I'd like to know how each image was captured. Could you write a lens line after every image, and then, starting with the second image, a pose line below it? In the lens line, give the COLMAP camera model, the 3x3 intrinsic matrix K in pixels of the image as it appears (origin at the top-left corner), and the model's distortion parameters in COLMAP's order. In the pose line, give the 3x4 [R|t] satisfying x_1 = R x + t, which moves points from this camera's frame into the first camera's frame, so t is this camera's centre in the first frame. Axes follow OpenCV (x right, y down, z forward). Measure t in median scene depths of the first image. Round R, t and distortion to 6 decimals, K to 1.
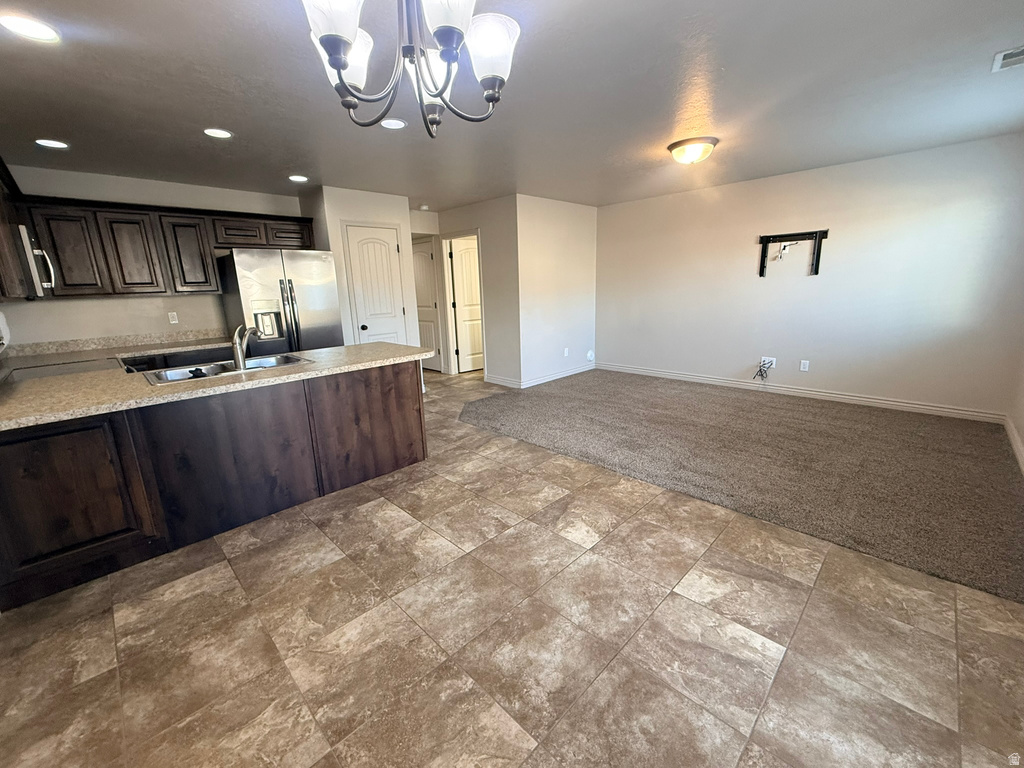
lens RADIAL K [[420.9, 0, 513.0], [0, 420.9, 382.9], [0, 0, 1]] dist [-0.000427, 0.000229]
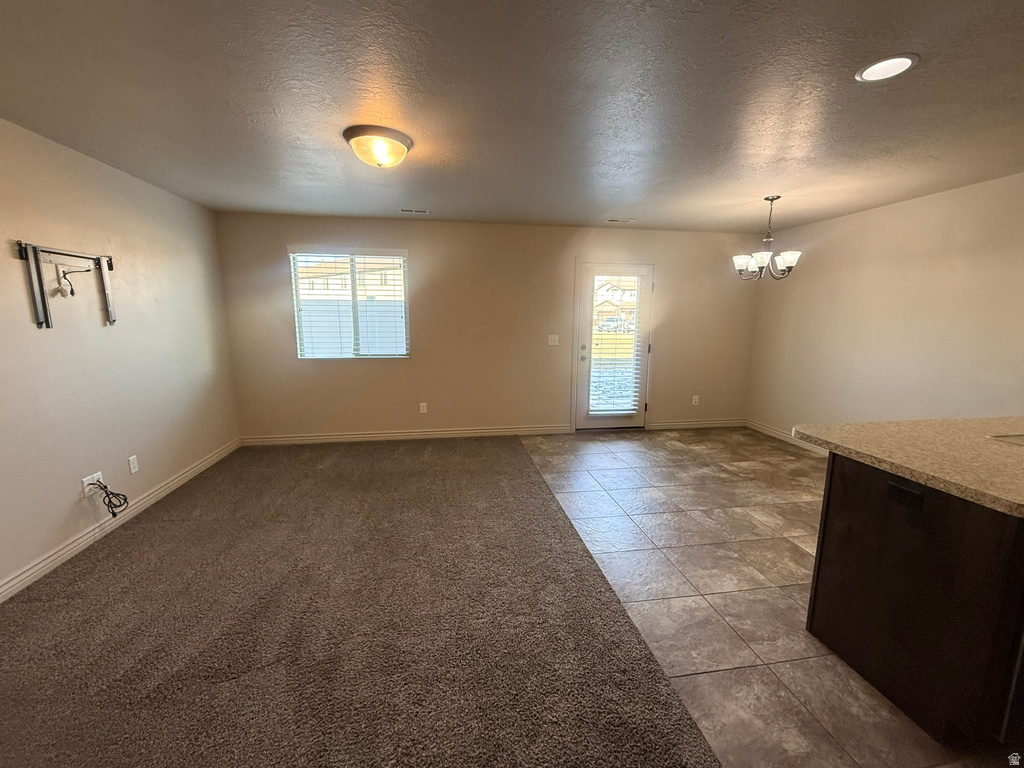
lens RADIAL K [[420.9, 0, 513.0], [0, 420.9, 382.9], [0, 0, 1]] dist [-0.000427, 0.000229]
pose [[-0.810670, -0.067190, 0.581636, -0.247247], [0.153622, 0.934183, 0.322030, -0.494553], [-0.564991, 0.350412, -0.746992, 2.005949]]
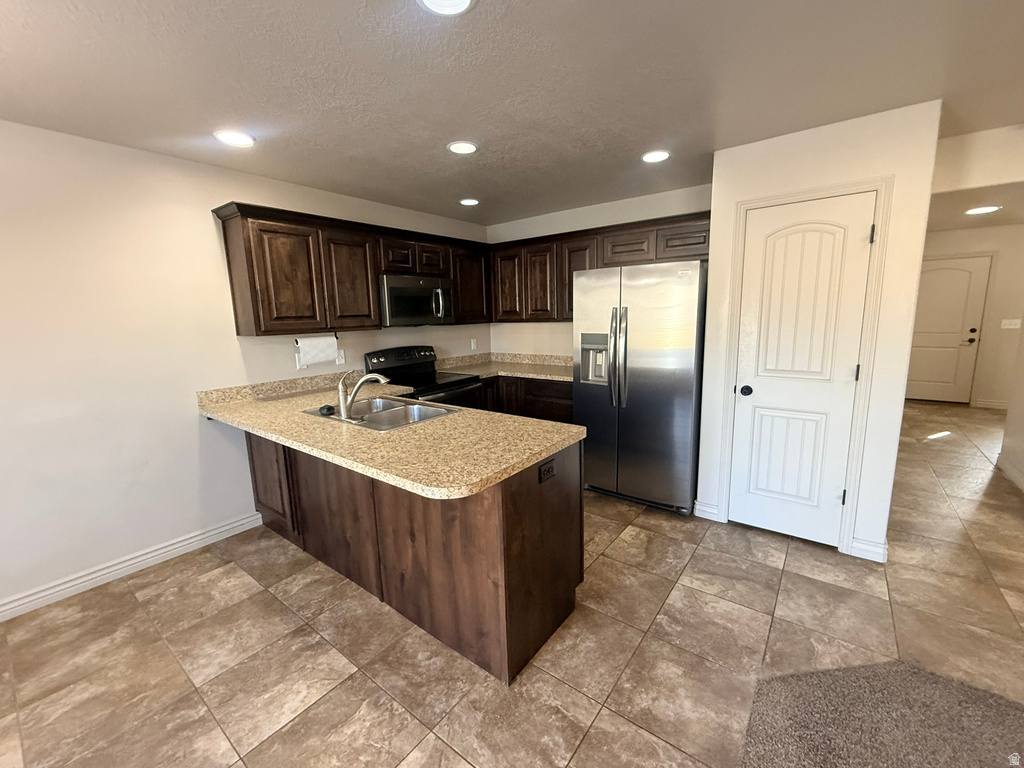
lens RADIAL K [[420.9, 0, 513.0], [0, 420.9, 382.9], [0, 0, 1]] dist [-0.000427, 0.000229]
pose [[0.127630, 0.190832, -0.973290, 0.266697], [-0.205926, 0.965030, 0.162208, -0.309850], [0.970209, 0.179723, 0.162464, 1.126642]]
